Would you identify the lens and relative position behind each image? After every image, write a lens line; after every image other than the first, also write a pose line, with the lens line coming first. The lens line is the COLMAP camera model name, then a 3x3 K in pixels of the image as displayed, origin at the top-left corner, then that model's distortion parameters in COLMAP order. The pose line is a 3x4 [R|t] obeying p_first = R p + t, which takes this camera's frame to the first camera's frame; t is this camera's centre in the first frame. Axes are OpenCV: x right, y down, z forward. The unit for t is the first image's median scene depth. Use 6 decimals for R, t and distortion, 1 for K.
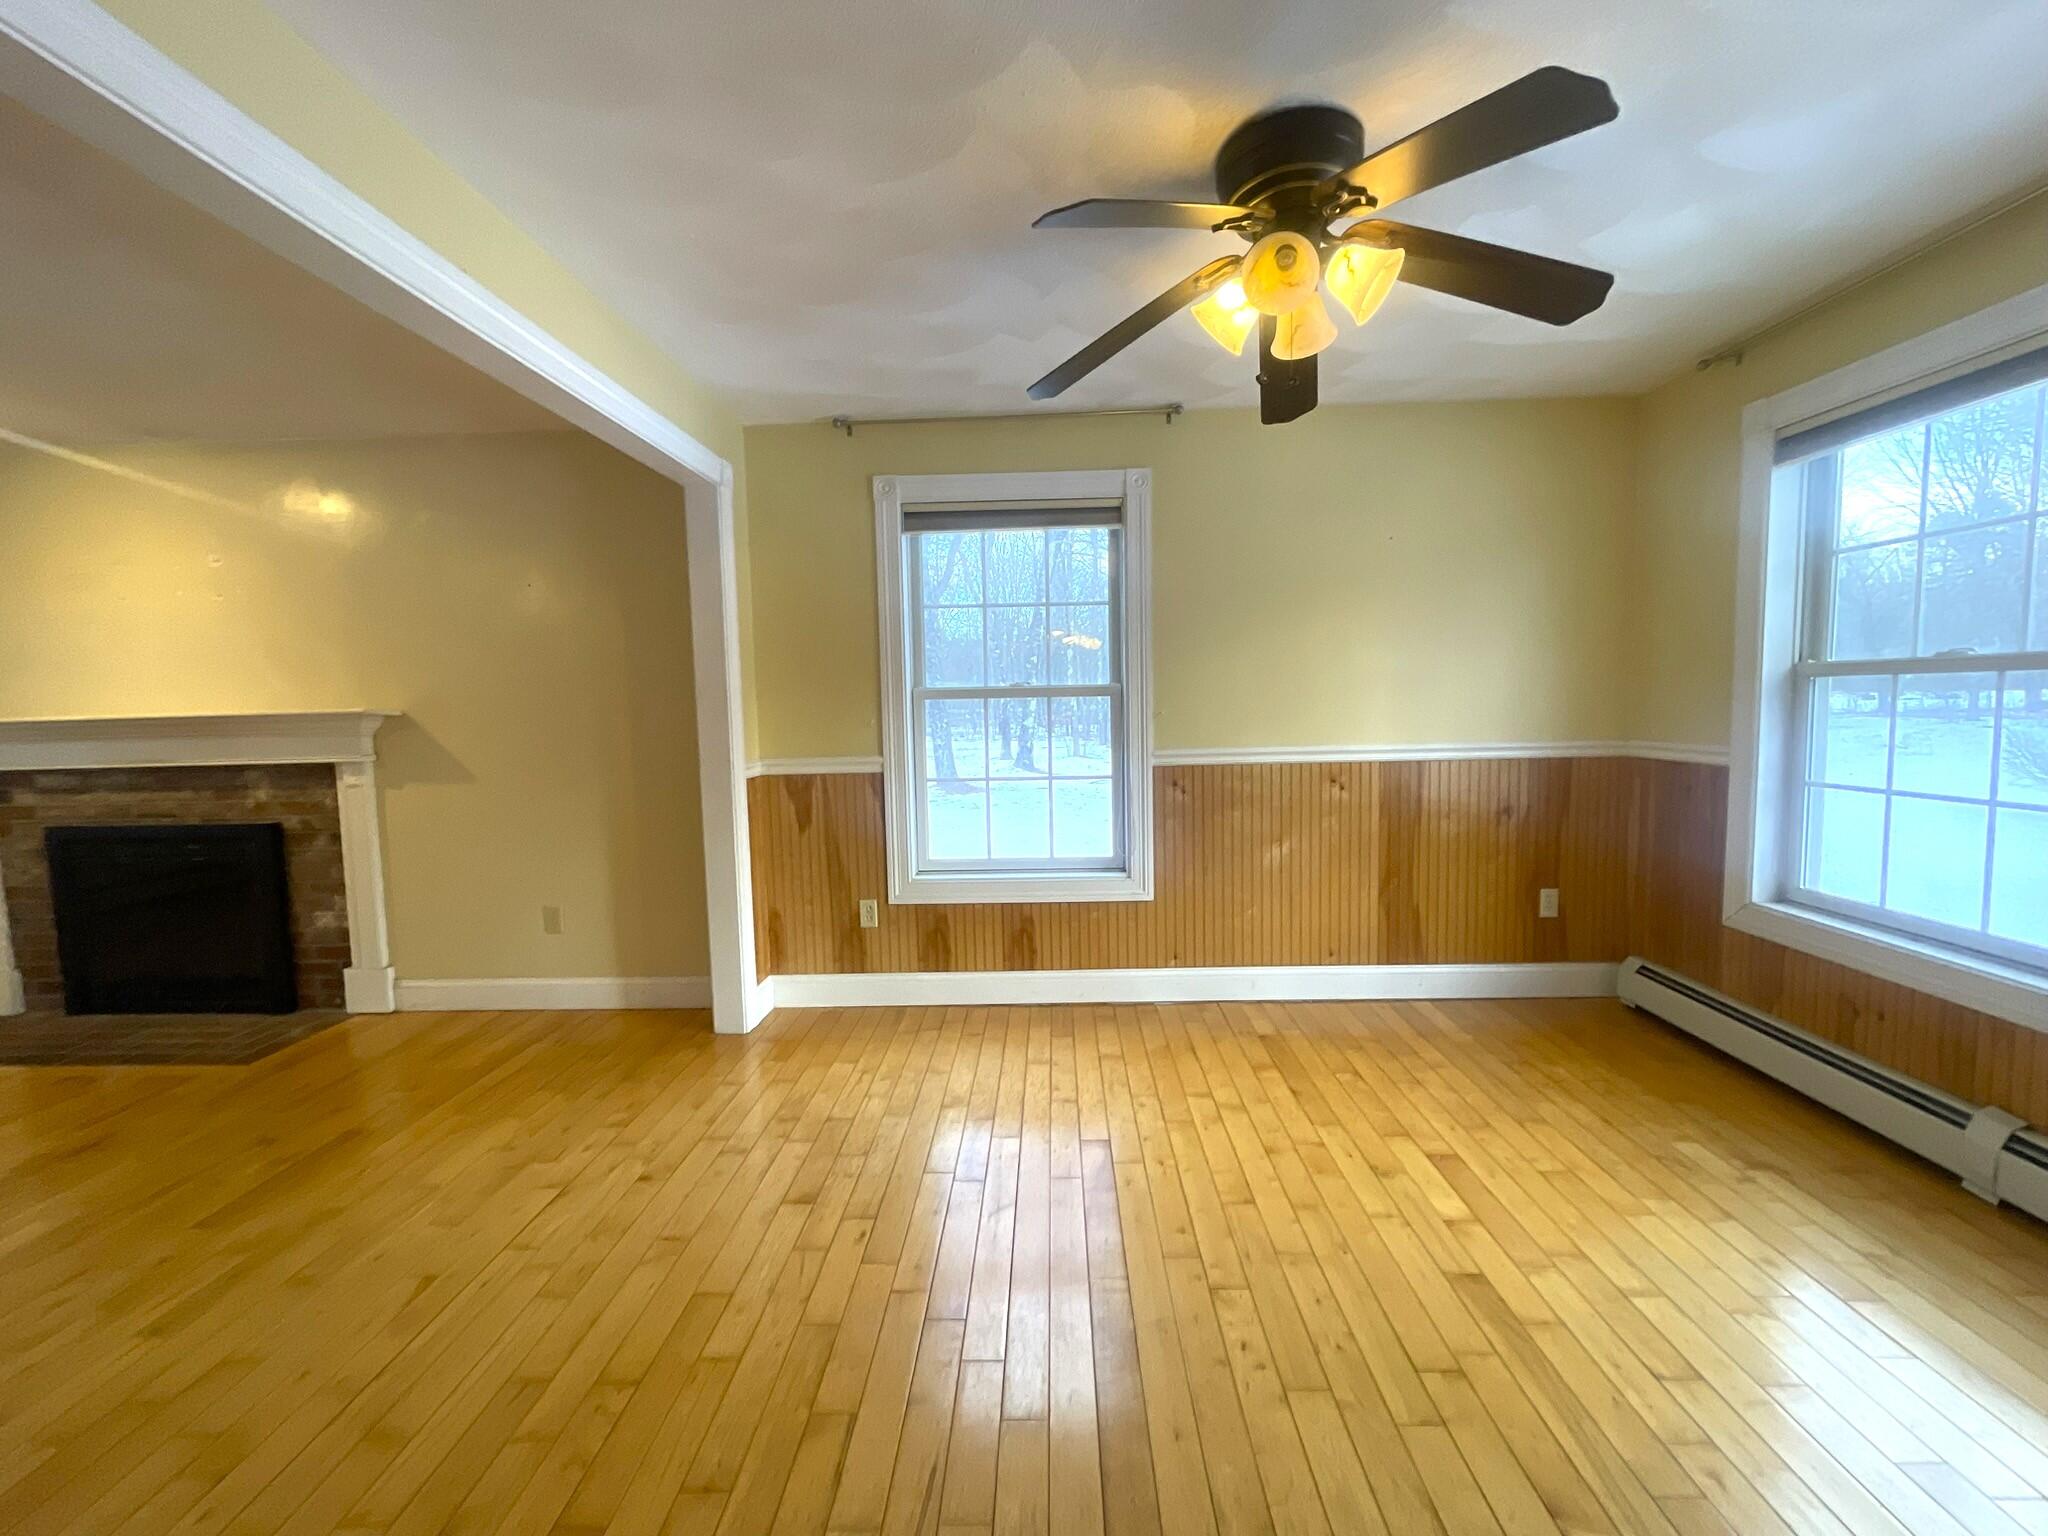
lens RADIAL K [[834.8, 0, 1027.0], [0, 834.8, 763.5], [0, 0, 1]] dist [-0.000849, -0.000132]
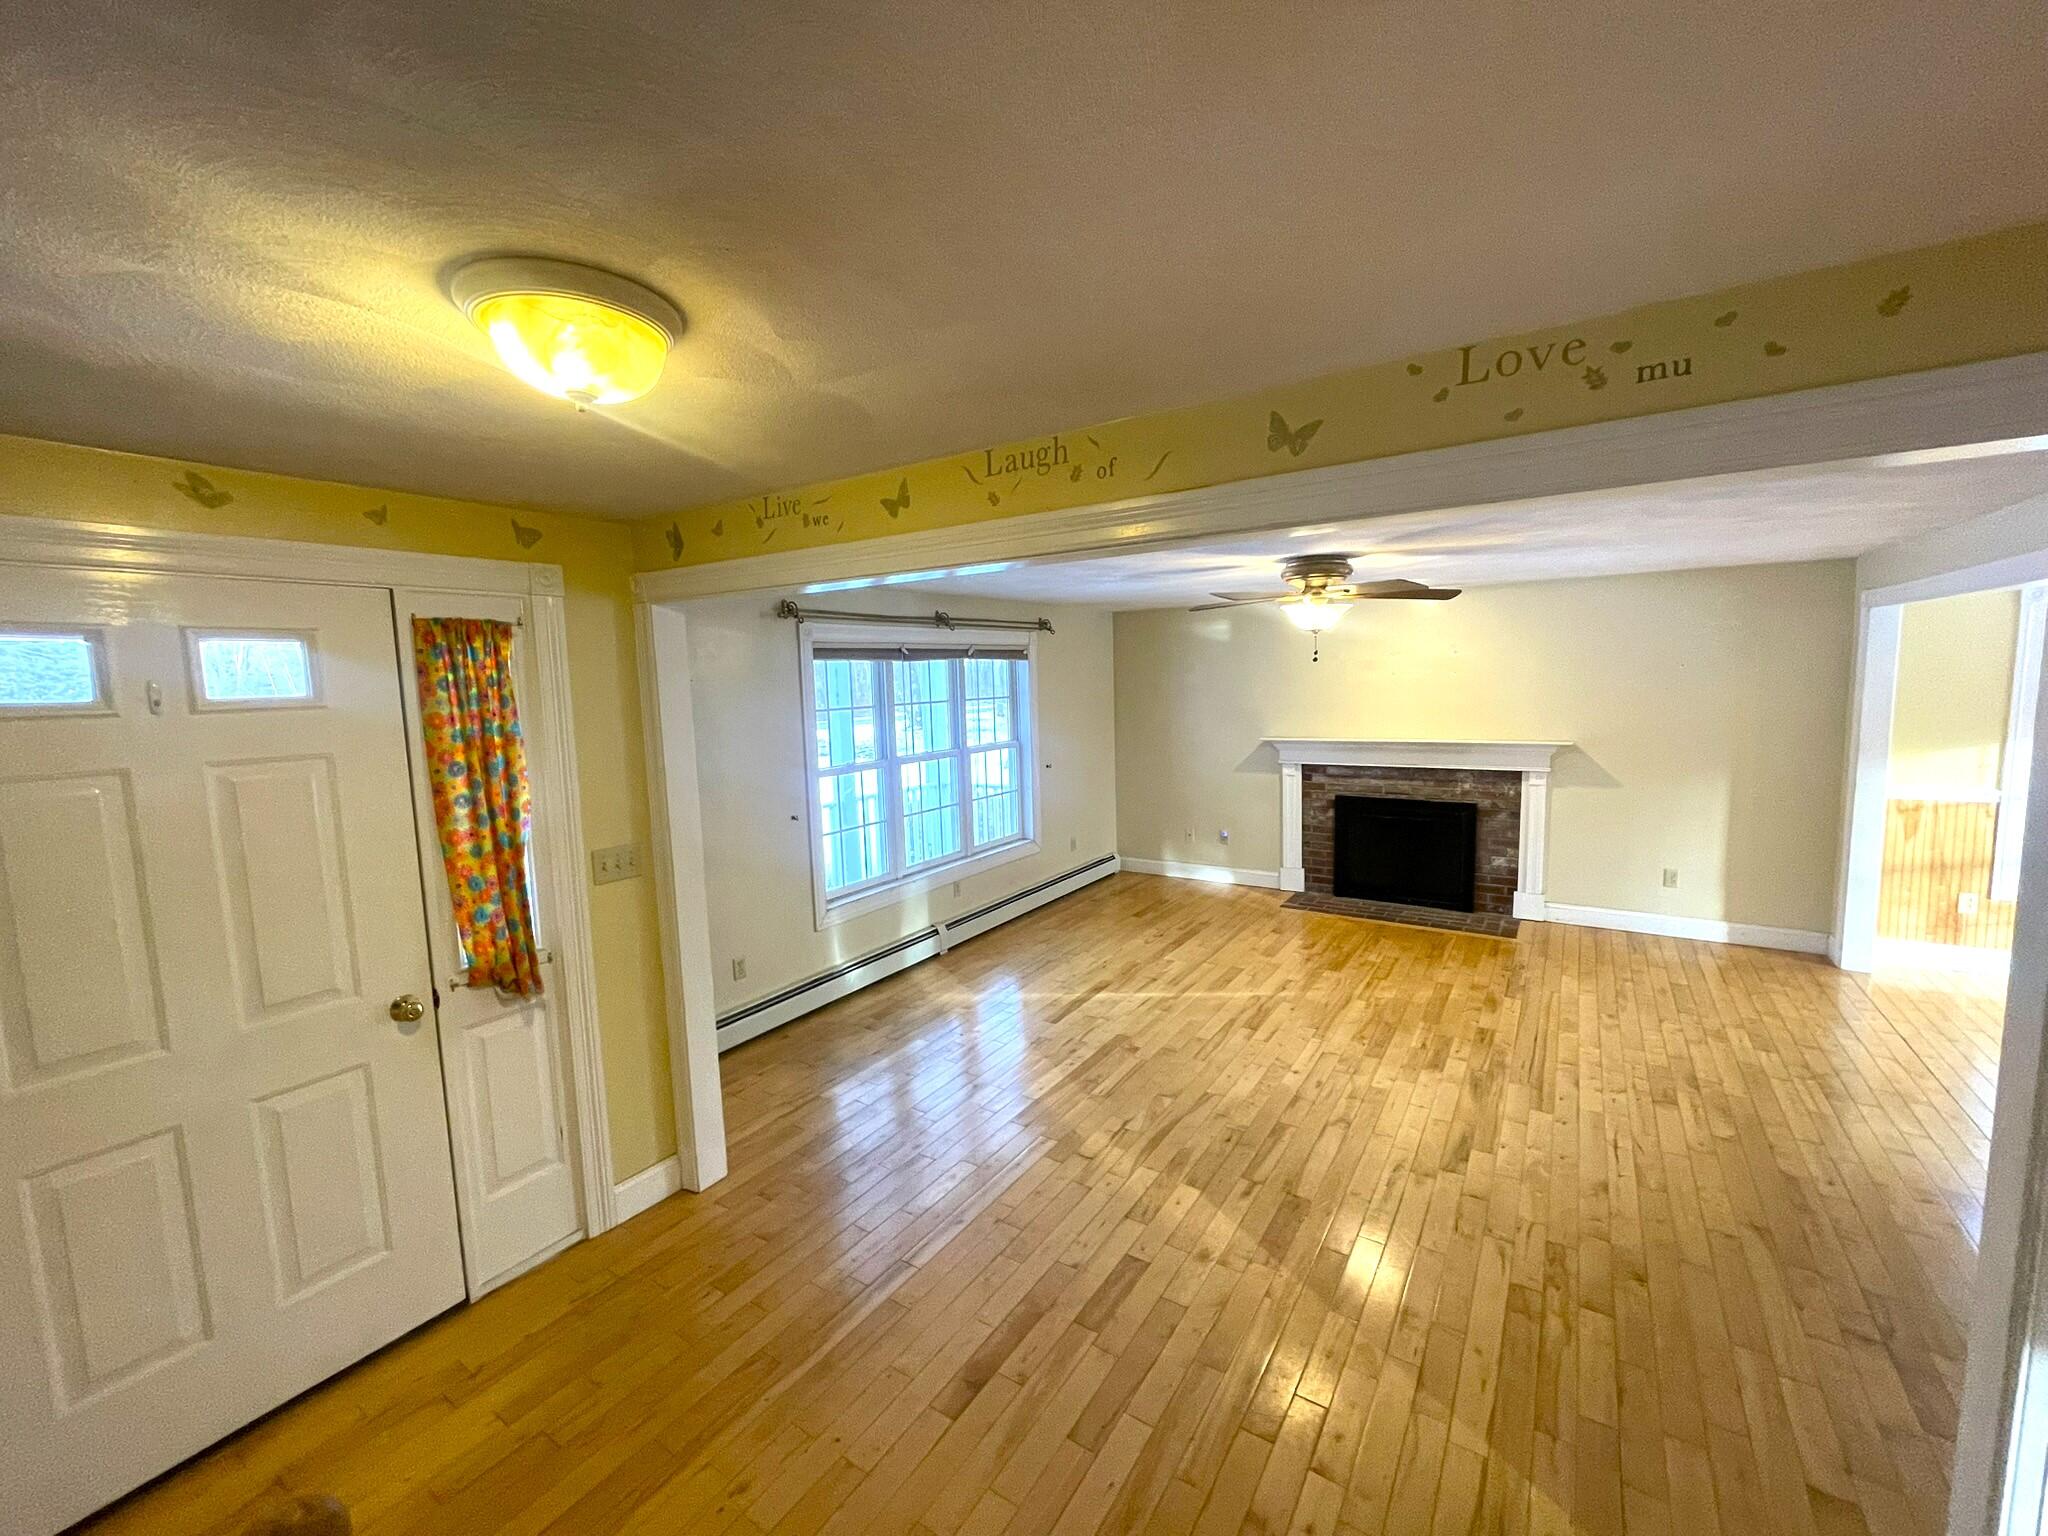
lens RADIAL K [[834.8, 0, 1027.0], [0, 834.8, 763.5], [0, 0, 1]] dist [-0.000849, -0.000132]
pose [[0.854524, 0.056076, -0.516376, -0.804238], [-0.036174, 0.998166, 0.048534, -0.061275], [0.518151, -0.022794, 0.854985, -0.962306]]
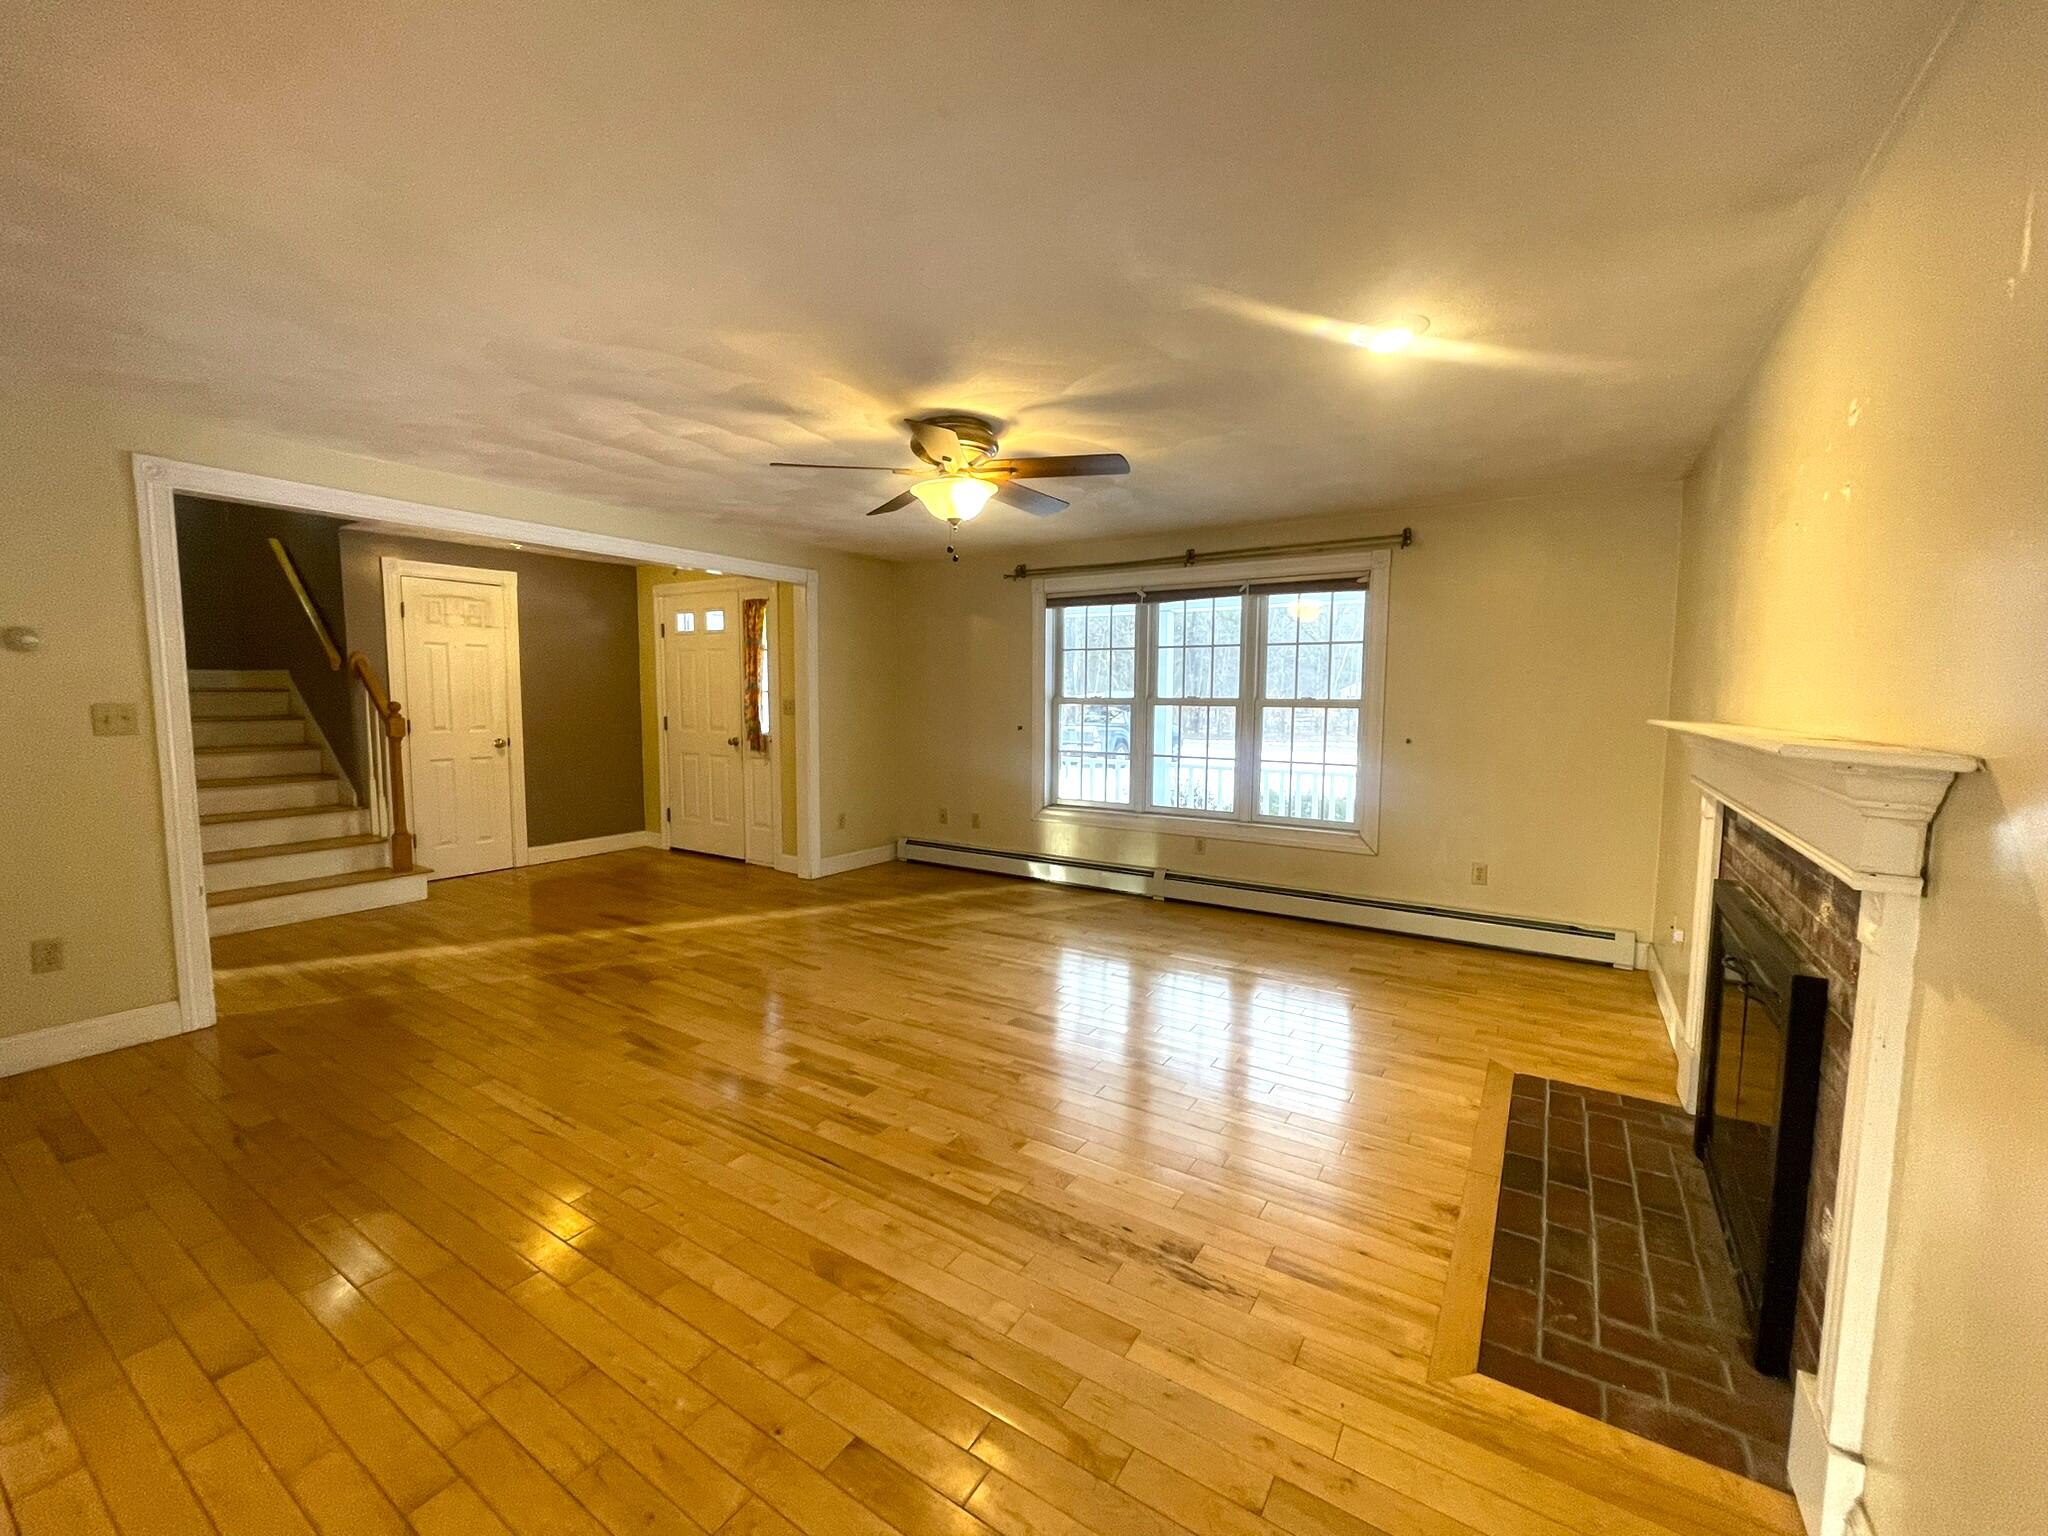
lens RADIAL K [[834.8, 0, 1027.0], [0, 834.8, 763.5], [0, 0, 1]] dist [-0.000849, -0.000132]
pose [[-0.513856, 0.093872, -0.852725, -0.302157], [-0.065013, 0.986876, 0.147817, -0.085321], [0.855409, 0.131395, -0.501009, 0.841999]]
